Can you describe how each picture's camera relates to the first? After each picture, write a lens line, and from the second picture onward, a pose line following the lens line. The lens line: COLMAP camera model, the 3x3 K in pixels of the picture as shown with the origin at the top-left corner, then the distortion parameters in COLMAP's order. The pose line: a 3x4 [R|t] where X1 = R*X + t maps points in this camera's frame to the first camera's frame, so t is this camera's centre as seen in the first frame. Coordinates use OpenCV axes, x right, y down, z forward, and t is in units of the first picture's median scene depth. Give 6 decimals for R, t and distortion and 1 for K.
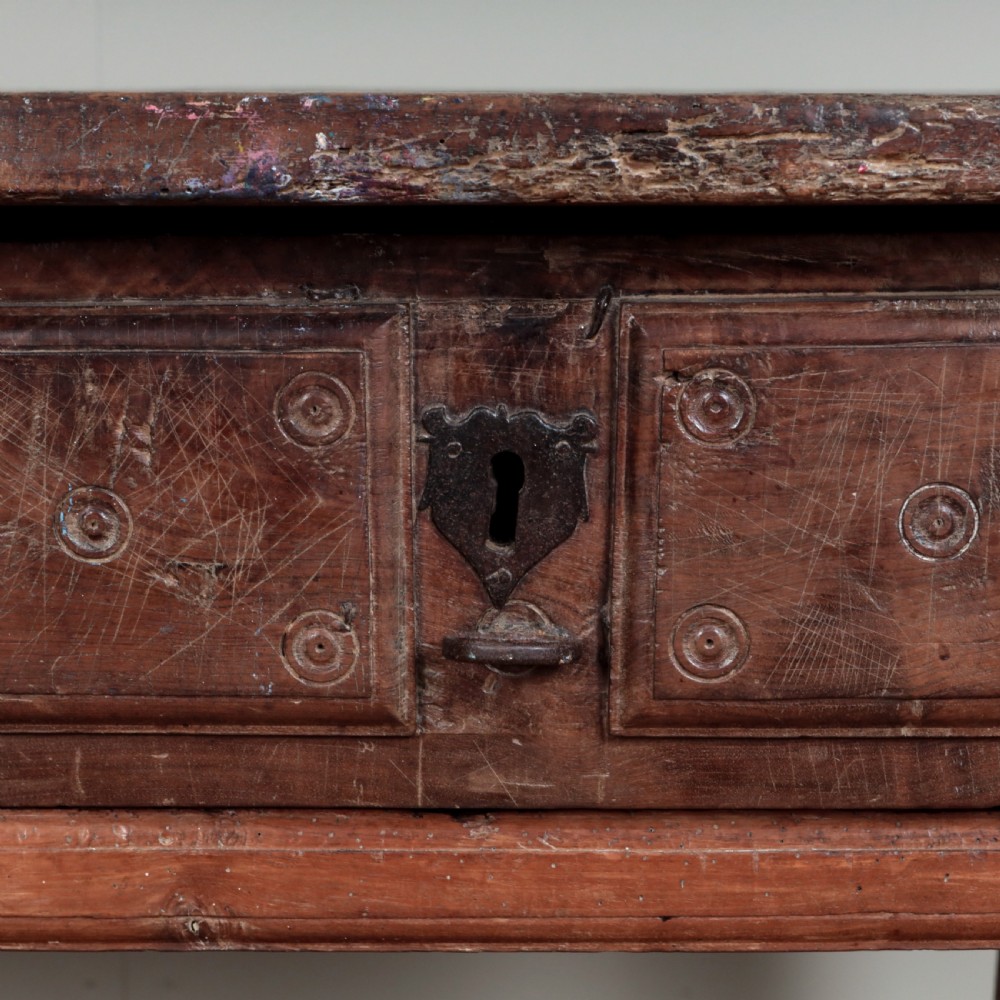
lens RADIAL K [[2578.0, 0, 525.0], [0, 2578.0, 498.4], [0, 0, 1]] dist [0.014323, -0.009988]
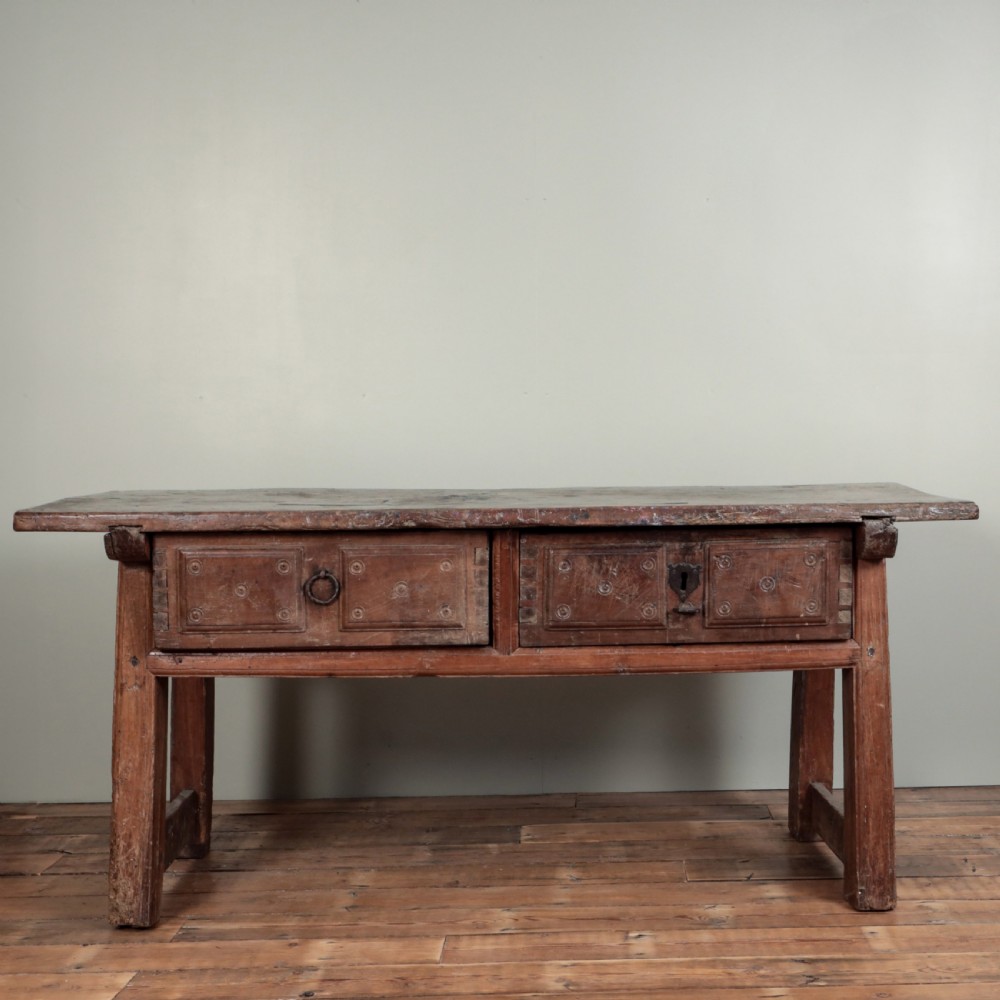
lens RADIAL K [[1879.9, 0, 642.8], [0, 1879.9, 452.1], [0, 0, 1]] dist [0.059244, -0.402538]
pose [[0.996966, -0.011569, 0.076976, -0.380558], [0.021356, 0.991600, -0.127570, 0.224420], [-0.074853, 0.128826, 0.988838, -2.775105]]
